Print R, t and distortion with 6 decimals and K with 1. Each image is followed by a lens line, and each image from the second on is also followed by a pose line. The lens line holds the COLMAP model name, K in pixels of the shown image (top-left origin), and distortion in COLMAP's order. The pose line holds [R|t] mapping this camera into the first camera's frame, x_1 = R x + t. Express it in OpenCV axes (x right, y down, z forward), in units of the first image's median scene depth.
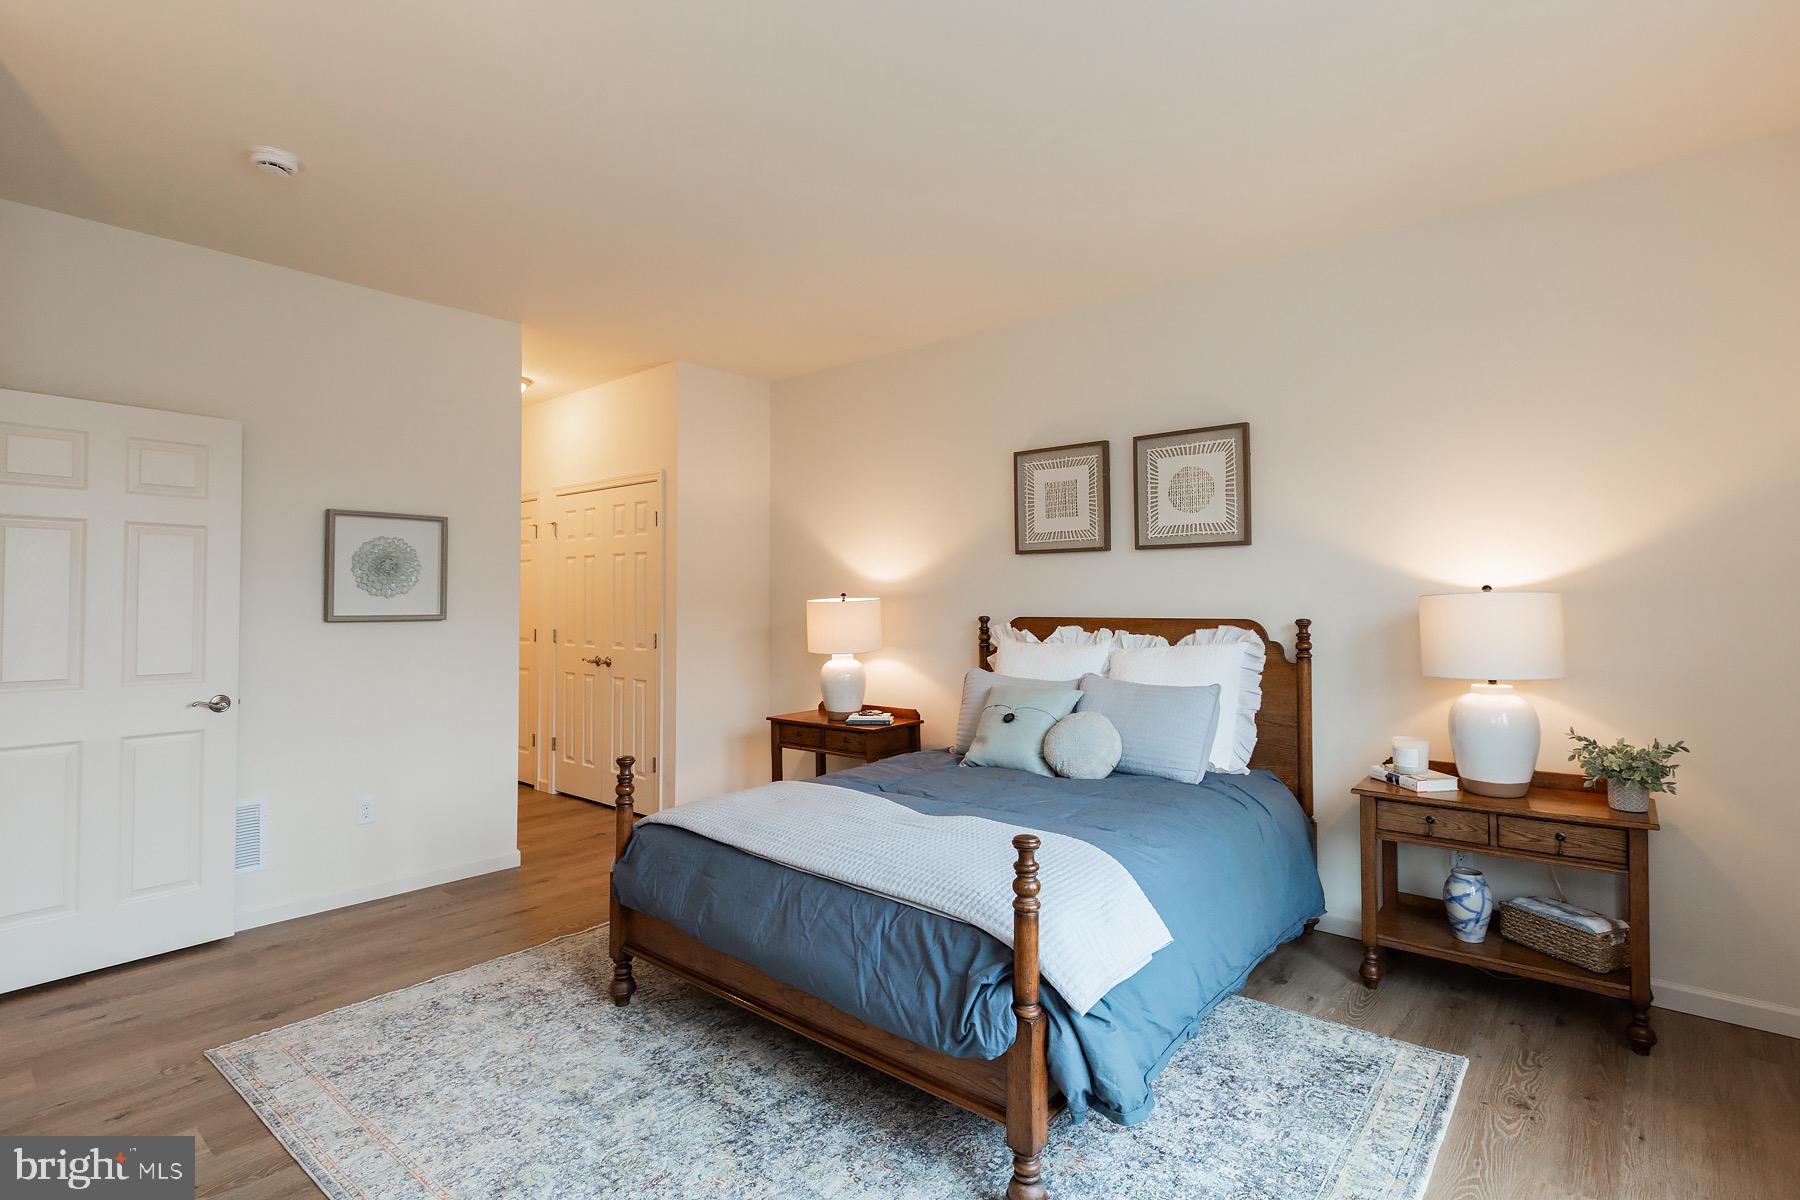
lens RADIAL K [[857.1, 0, 900.0], [0, 857.1, 600.0], [0, 0, 1]] dist [0.000957, 0.000087]
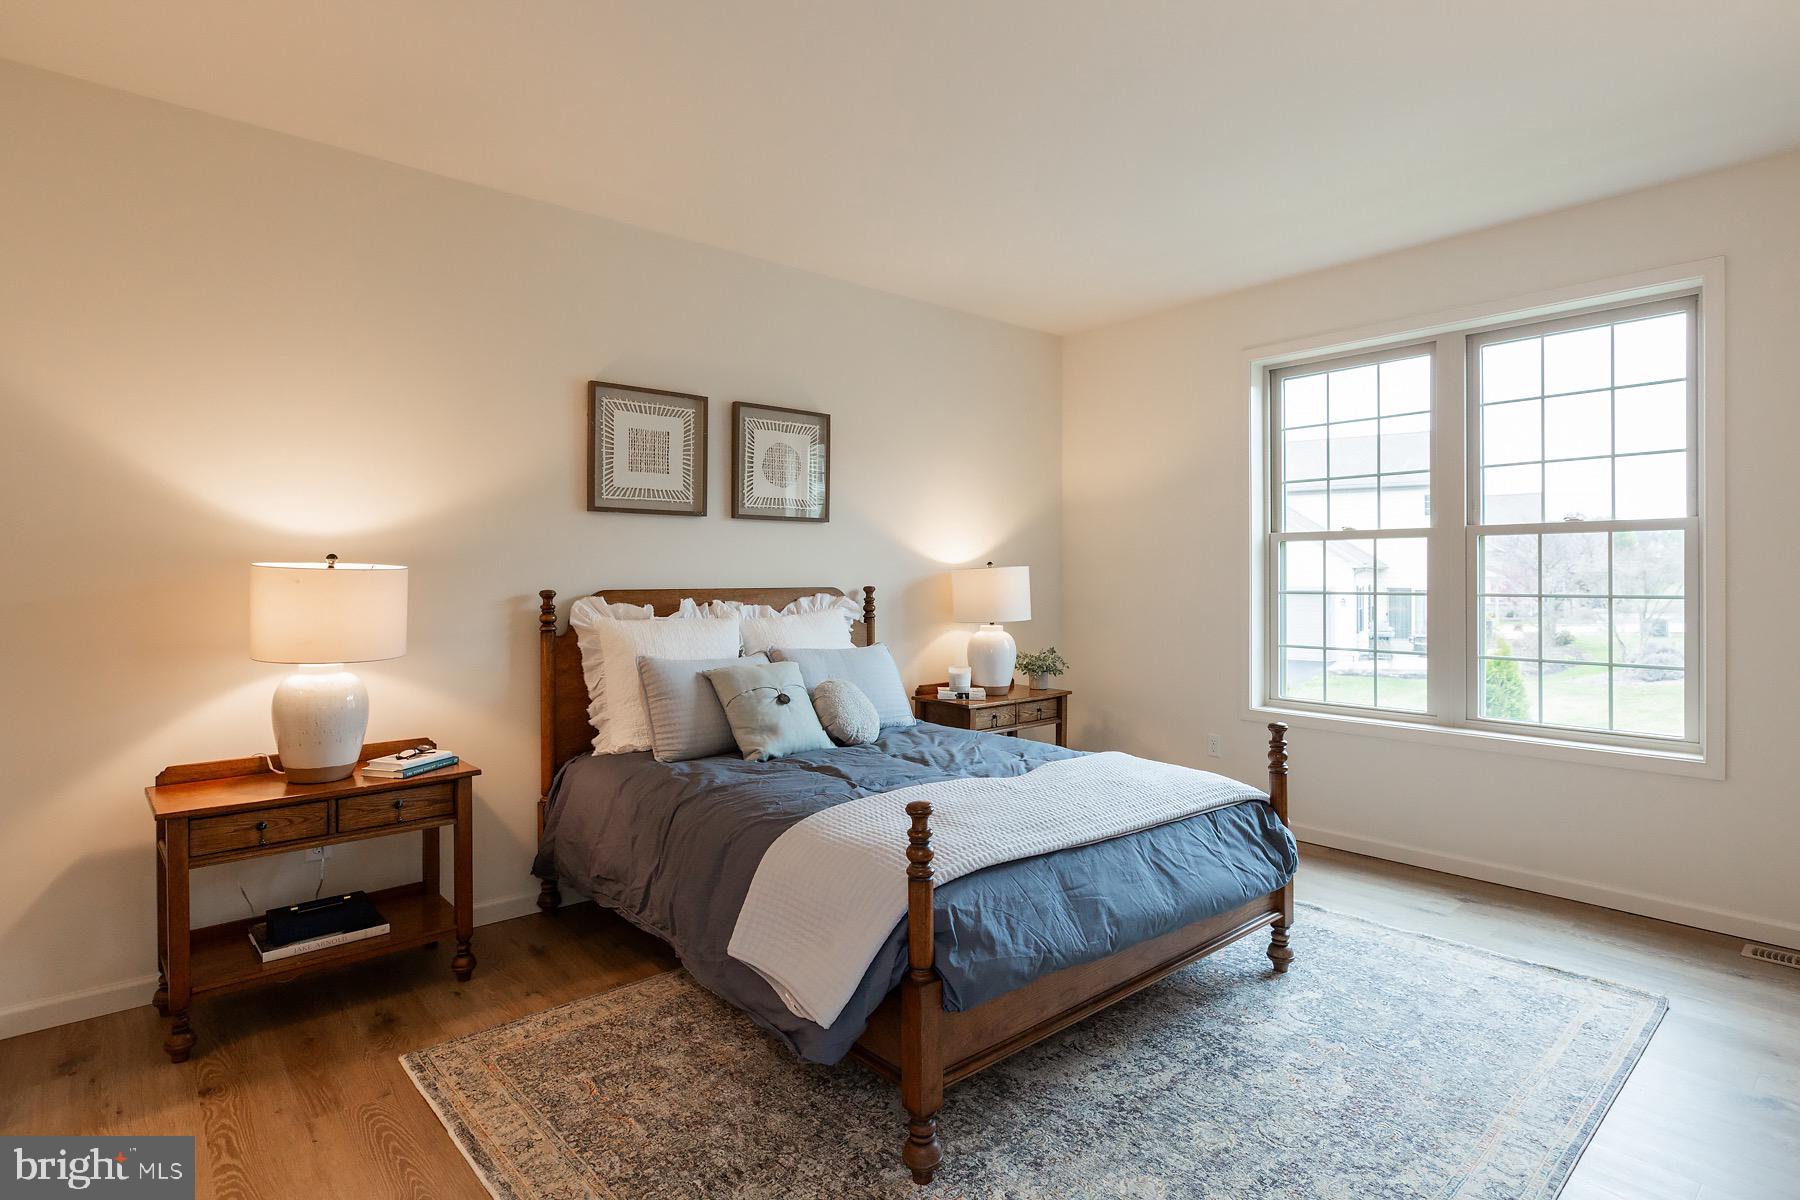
lens RADIAL K [[929.3, 0, 921.5], [0, 929.3, 570.0], [0, 0, 1]] dist [-0.001444, -0.000290]
pose [[0.145331, 0.007028, 0.989358, -0.734593], [-0.002698, 0.999974, -0.006707, 0.006624], [-0.989379, -0.001695, 0.145346, 0.640152]]
